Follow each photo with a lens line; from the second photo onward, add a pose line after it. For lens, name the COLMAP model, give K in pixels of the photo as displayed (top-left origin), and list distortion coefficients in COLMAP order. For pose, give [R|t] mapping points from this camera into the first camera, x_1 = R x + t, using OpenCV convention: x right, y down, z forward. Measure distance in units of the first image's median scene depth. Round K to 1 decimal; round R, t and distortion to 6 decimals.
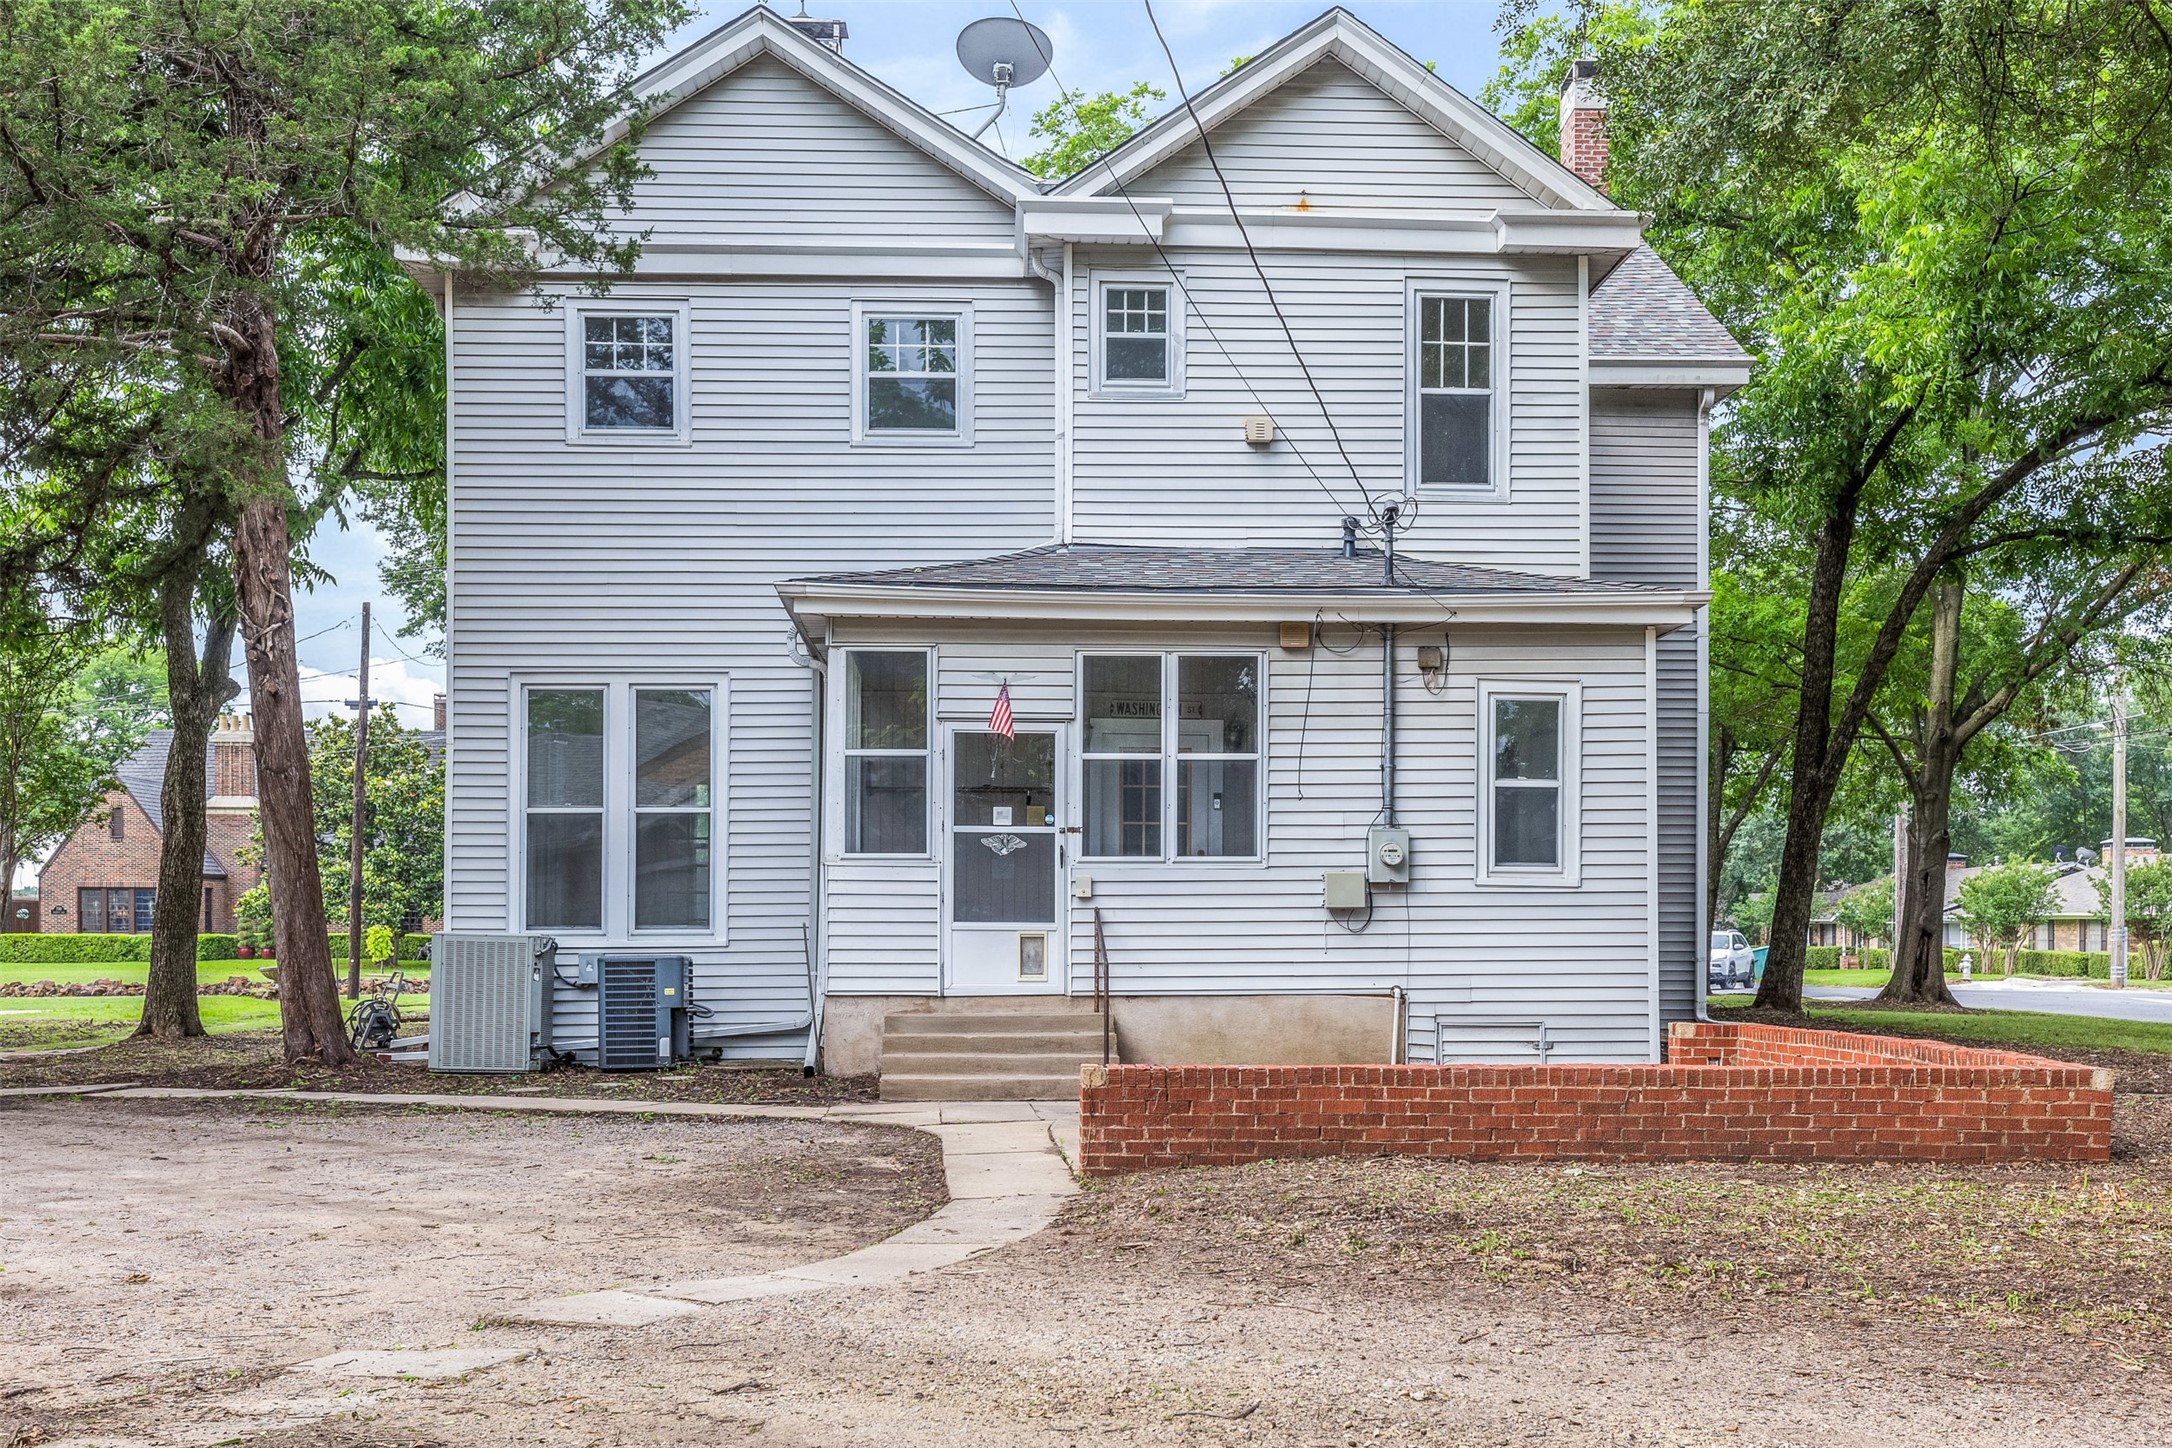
lens RADIAL K [[2090.6, 0, 1086.0], [0, 2090.6, 724.0], [0, 0, 1]] dist [0.006958, -0.001207]
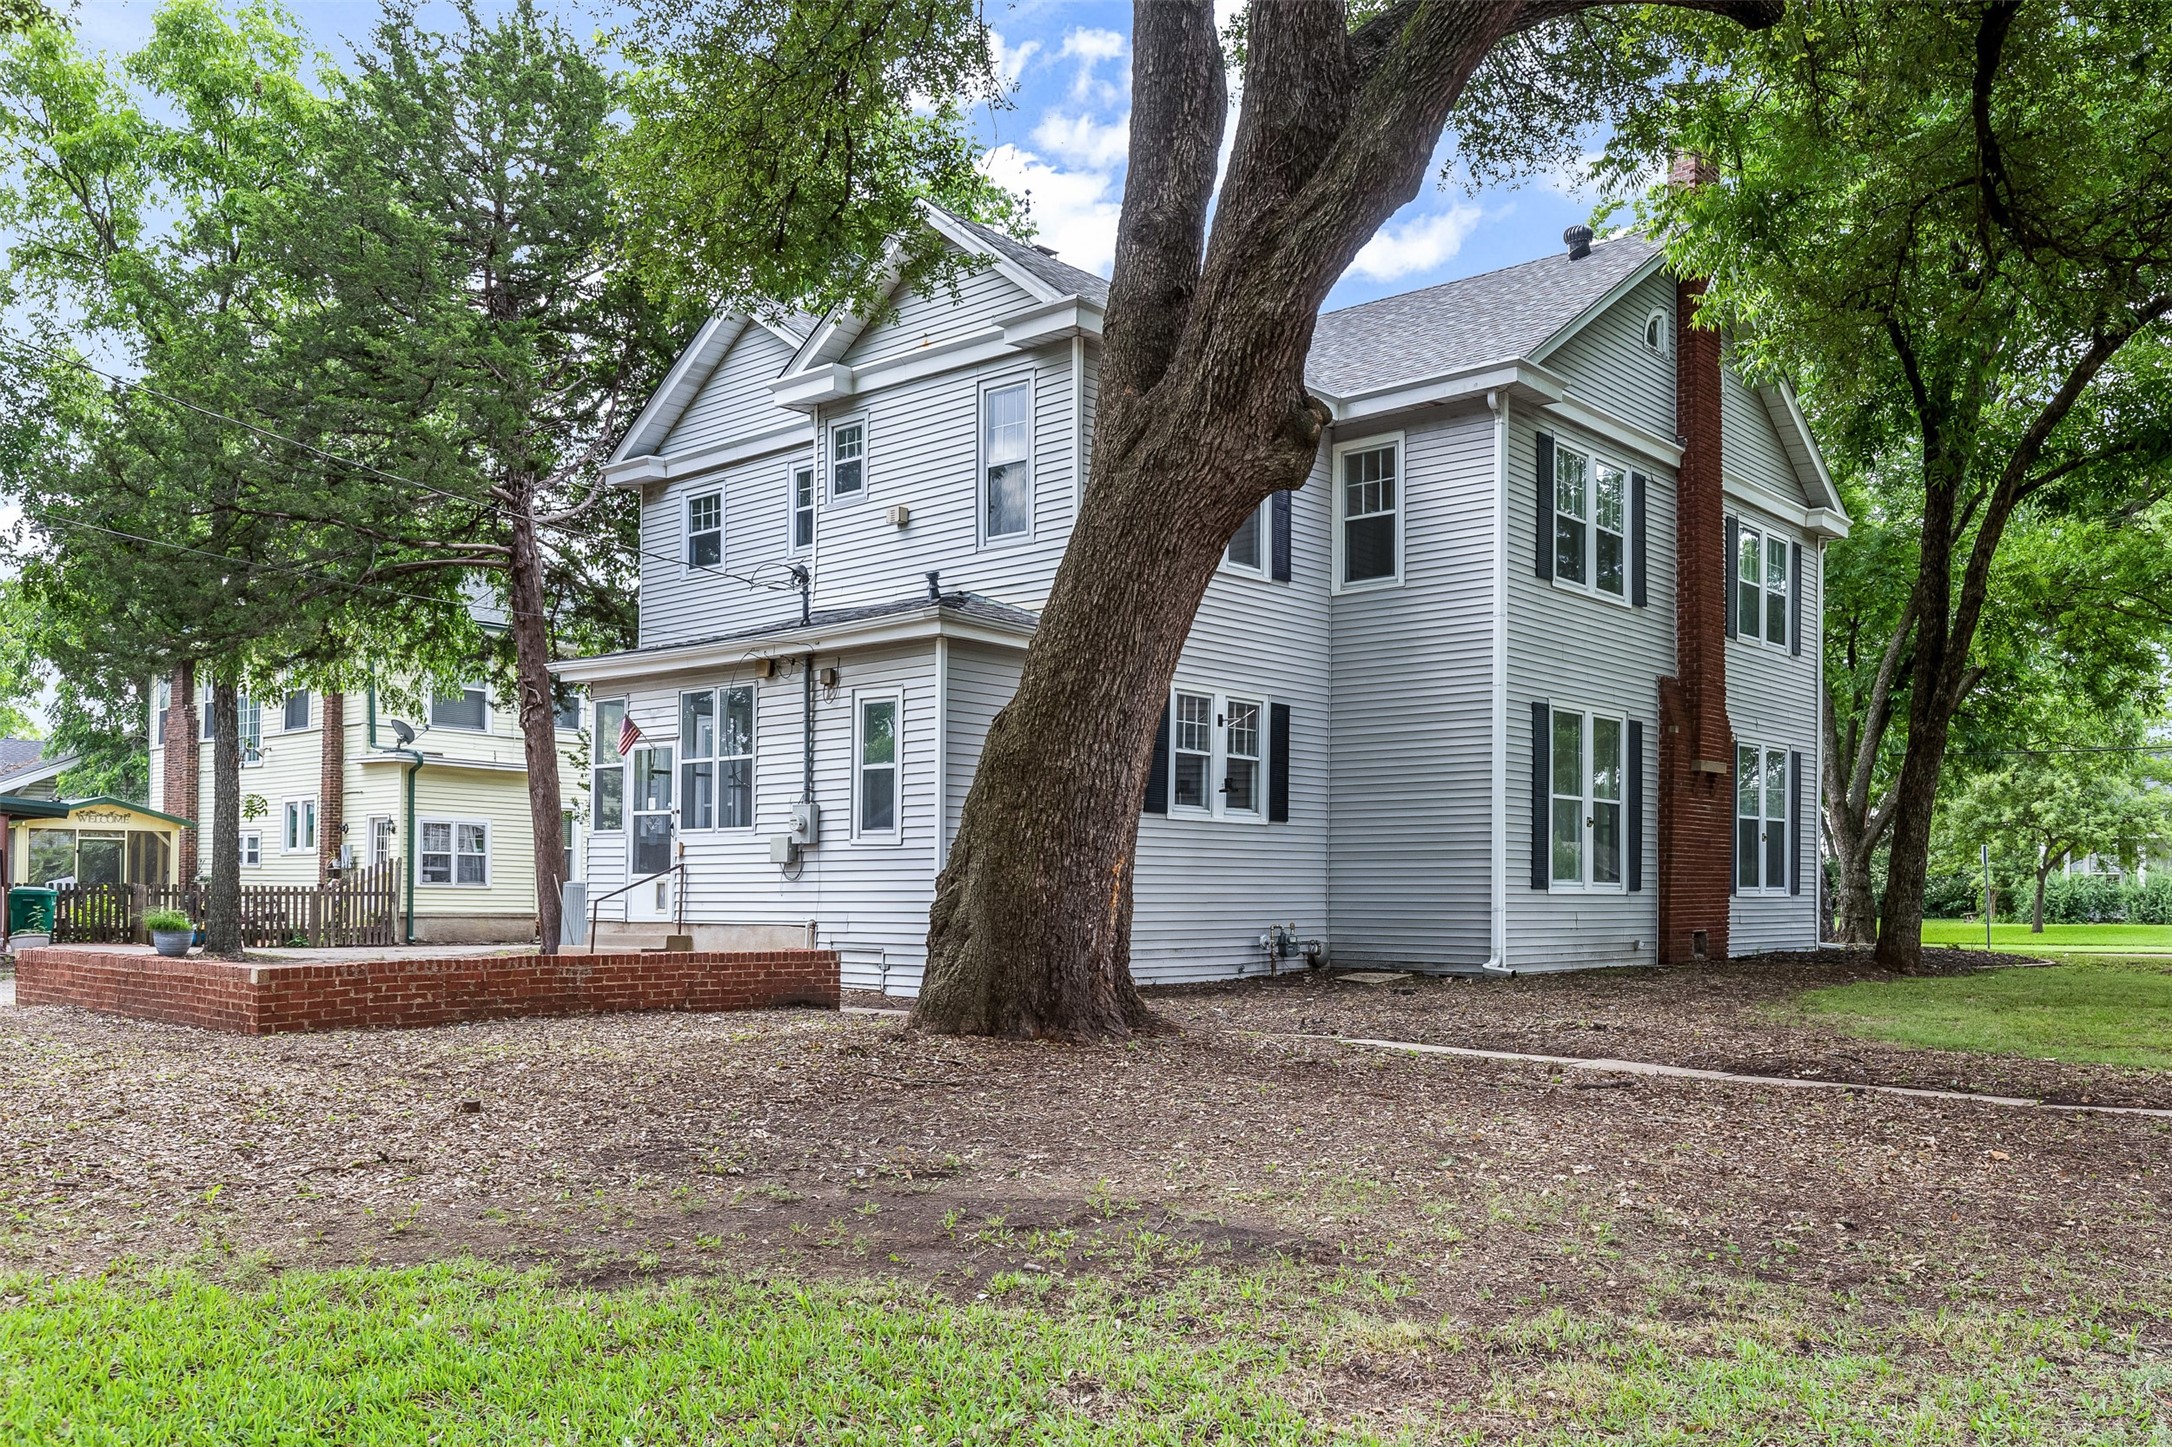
lens RADIAL K [[1751.8, 0, 1086.0], [0, 1751.8, 723.5], [0, 0, 1]] dist [-0.004169, -0.000802]
pose [[0.717534, -0.065076, -0.693476, 1.067010], [0.042905, 0.997865, -0.049246, 0.061401], [0.695200, 0.005582, 0.718794, 0.303885]]
